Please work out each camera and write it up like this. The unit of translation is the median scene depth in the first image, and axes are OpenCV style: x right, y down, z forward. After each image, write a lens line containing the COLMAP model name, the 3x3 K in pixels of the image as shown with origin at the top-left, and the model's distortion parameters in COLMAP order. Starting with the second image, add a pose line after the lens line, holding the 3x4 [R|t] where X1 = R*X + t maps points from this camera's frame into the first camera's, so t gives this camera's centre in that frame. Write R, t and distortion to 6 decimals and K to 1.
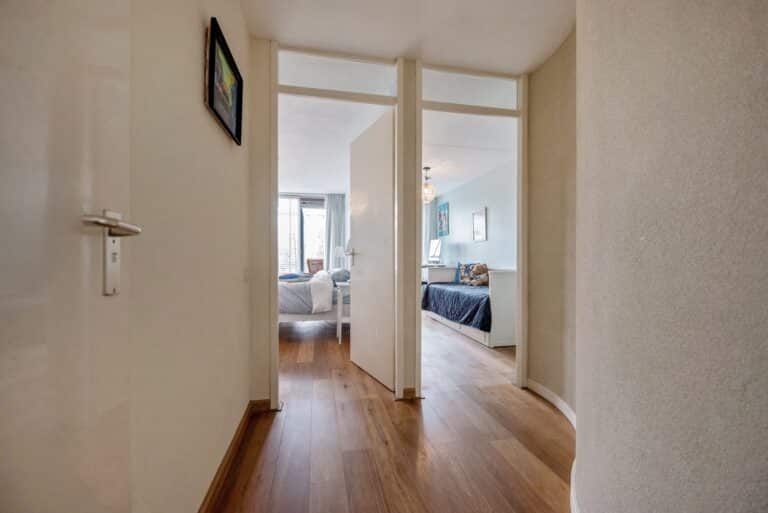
lens RADIAL K [[324.8, 0, 384.7], [0, 324.8, 264.5], [0, 0, 1]] dist [-0.006696, -0.000515]
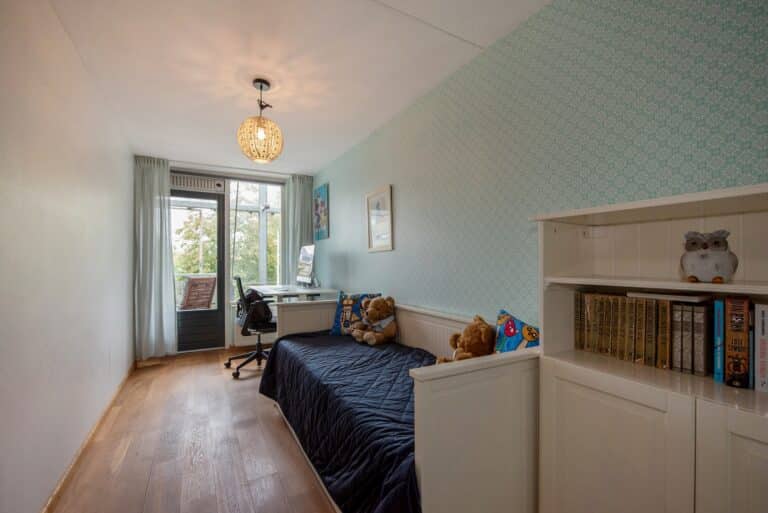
lens RADIAL K [[324.8, 0, 384.7], [0, 324.8, 264.5], [0, 0, 1]] dist [-0.006696, -0.000515]
pose [[0.955937, -0.004489, 0.293538, 0.145005], [0.007877, 0.999915, -0.010362, -0.043414], [-0.293467, 0.012218, 0.955891, 0.494389]]
